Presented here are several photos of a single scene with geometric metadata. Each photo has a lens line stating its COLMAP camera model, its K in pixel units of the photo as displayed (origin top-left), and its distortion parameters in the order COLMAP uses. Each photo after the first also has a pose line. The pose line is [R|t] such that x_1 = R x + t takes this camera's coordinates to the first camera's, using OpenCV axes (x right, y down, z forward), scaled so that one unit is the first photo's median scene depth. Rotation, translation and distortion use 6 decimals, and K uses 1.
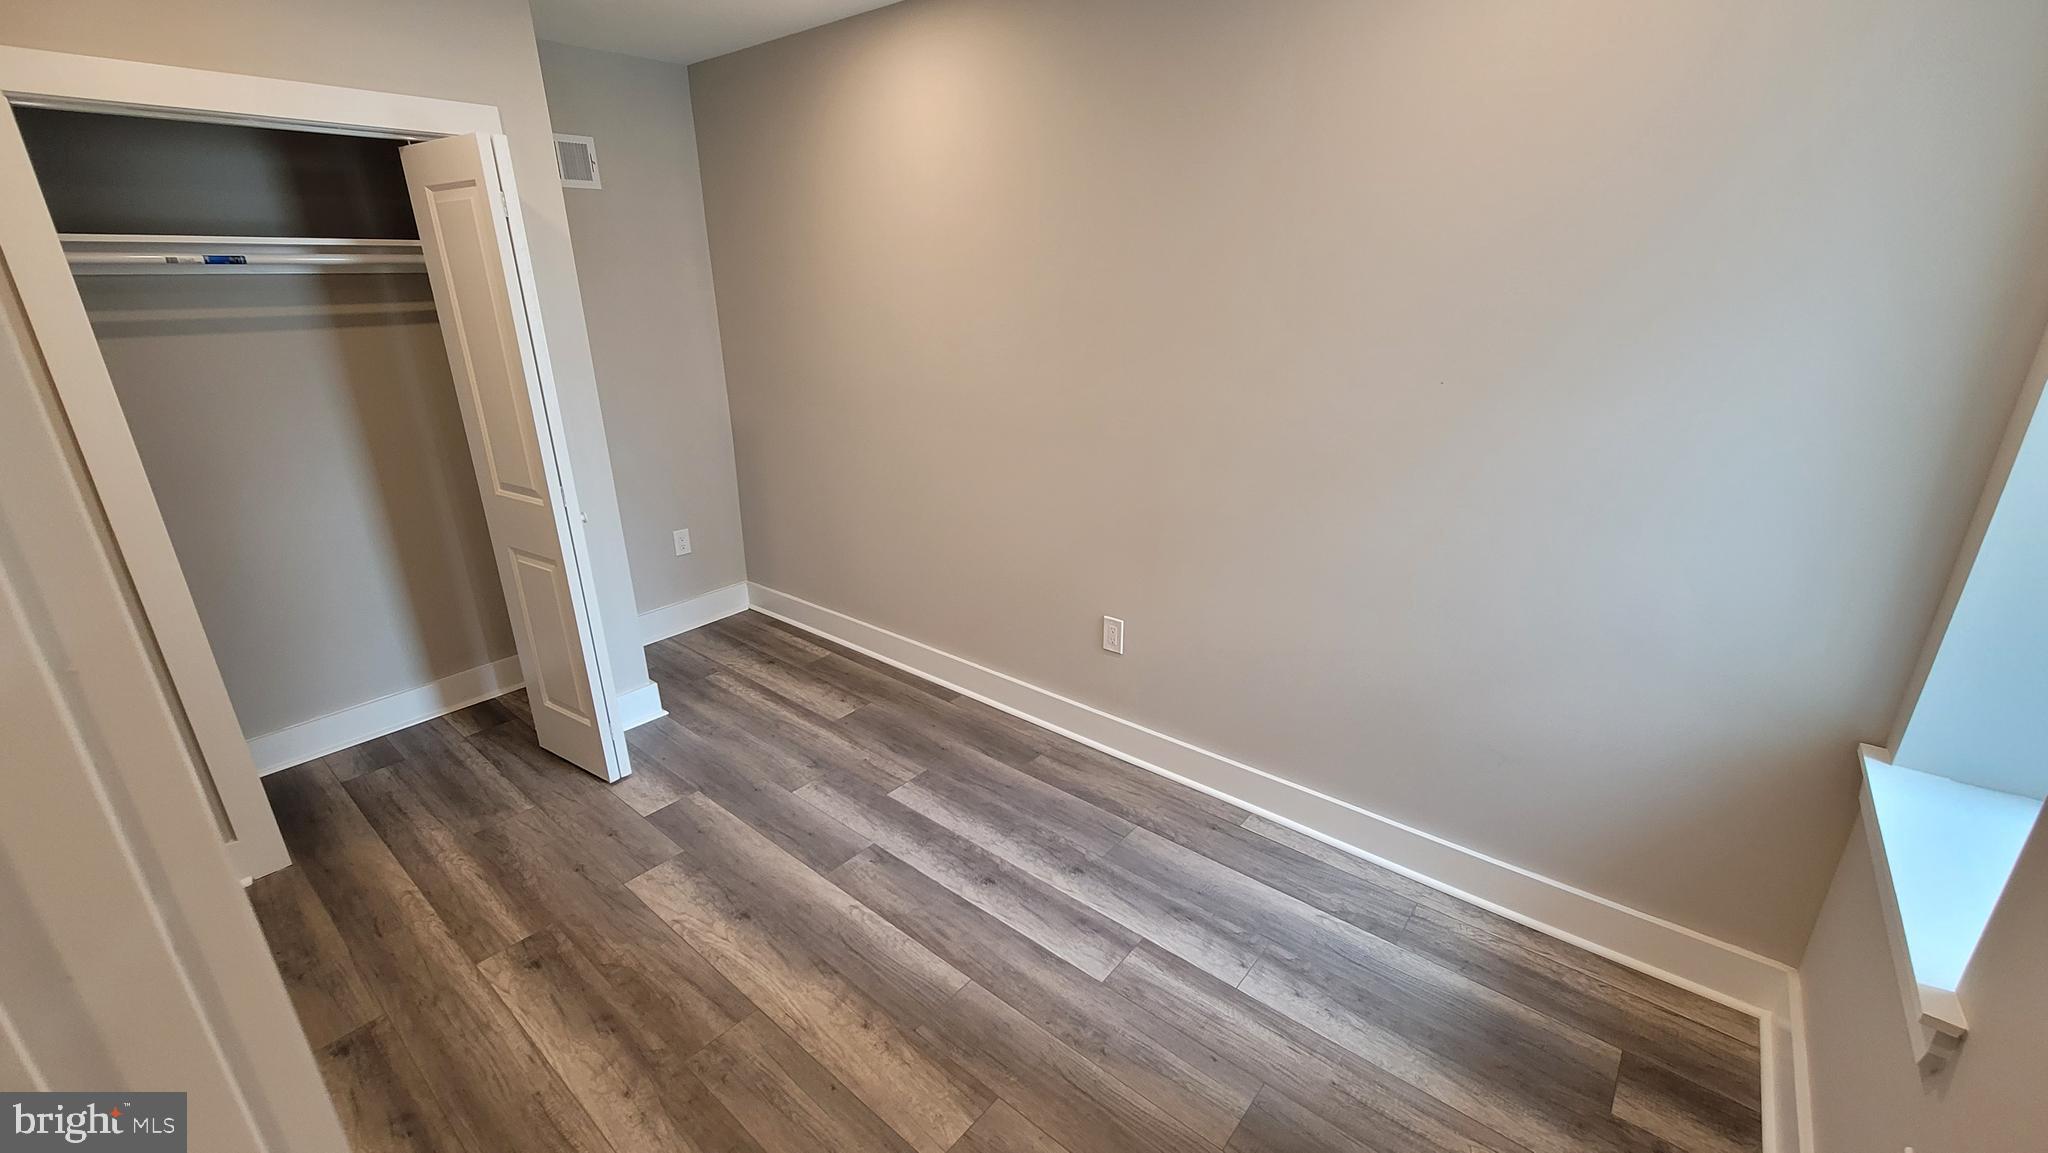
lens RADIAL K [[838.3, 0, 1026.8], [0, 838.3, 574.5], [0, 0, 1]] dist [-0.009501, 0.003216]
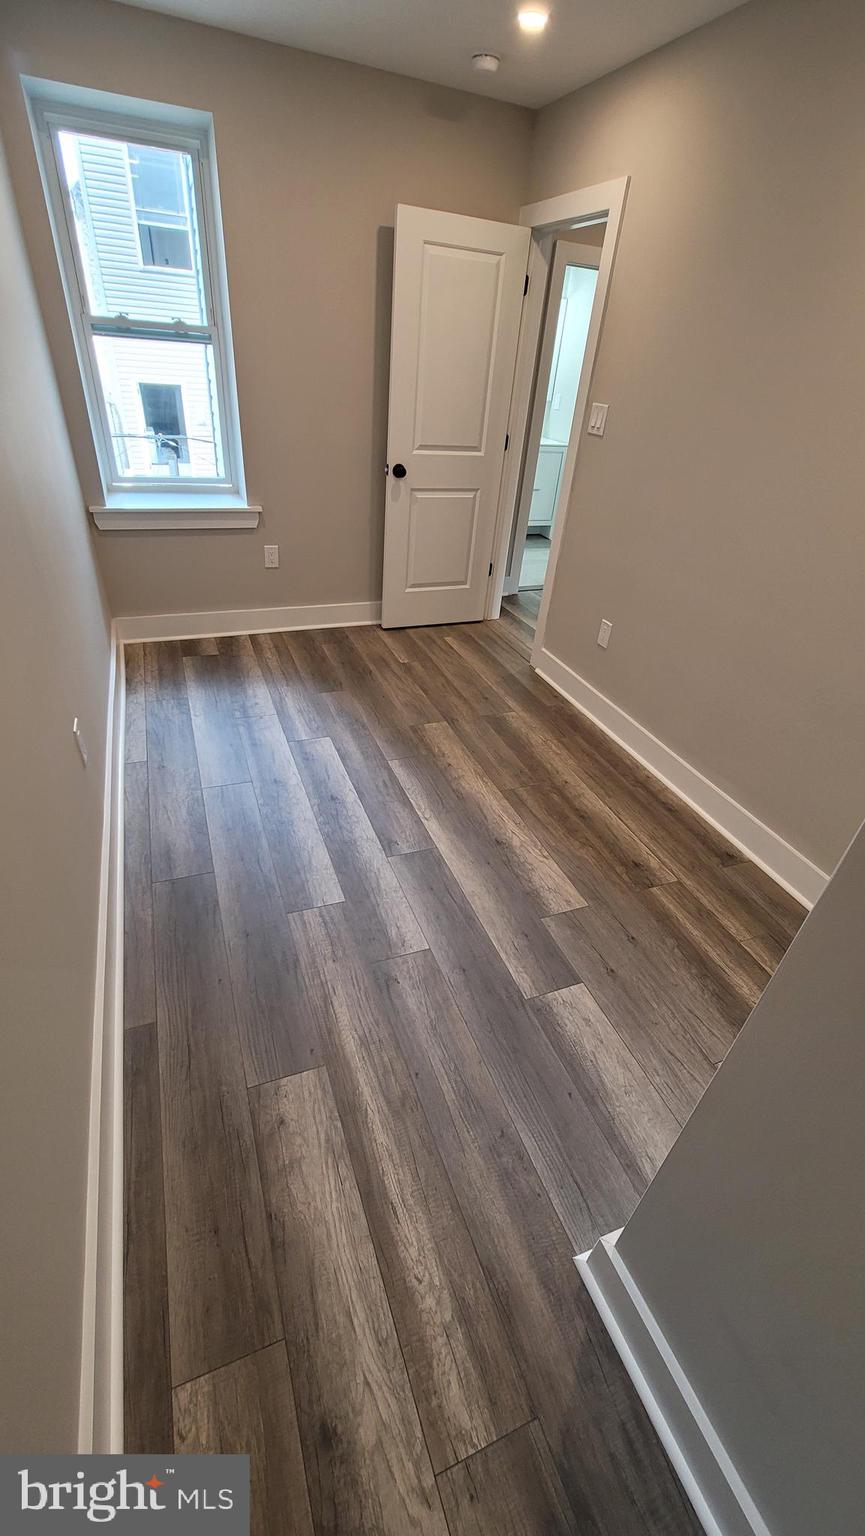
lens RADIAL K [[628.7, 0, 432.5], [0, 628.7, 768.0], [0, 0, 1]] dist [-0.009501, 0.003216]
pose [[-0.874299, -0.316394, 0.368098, -0.565227], [0.099025, 0.626143, 0.773395, -0.460584], [-0.475179, 0.712629, -0.516105, 1.450880]]
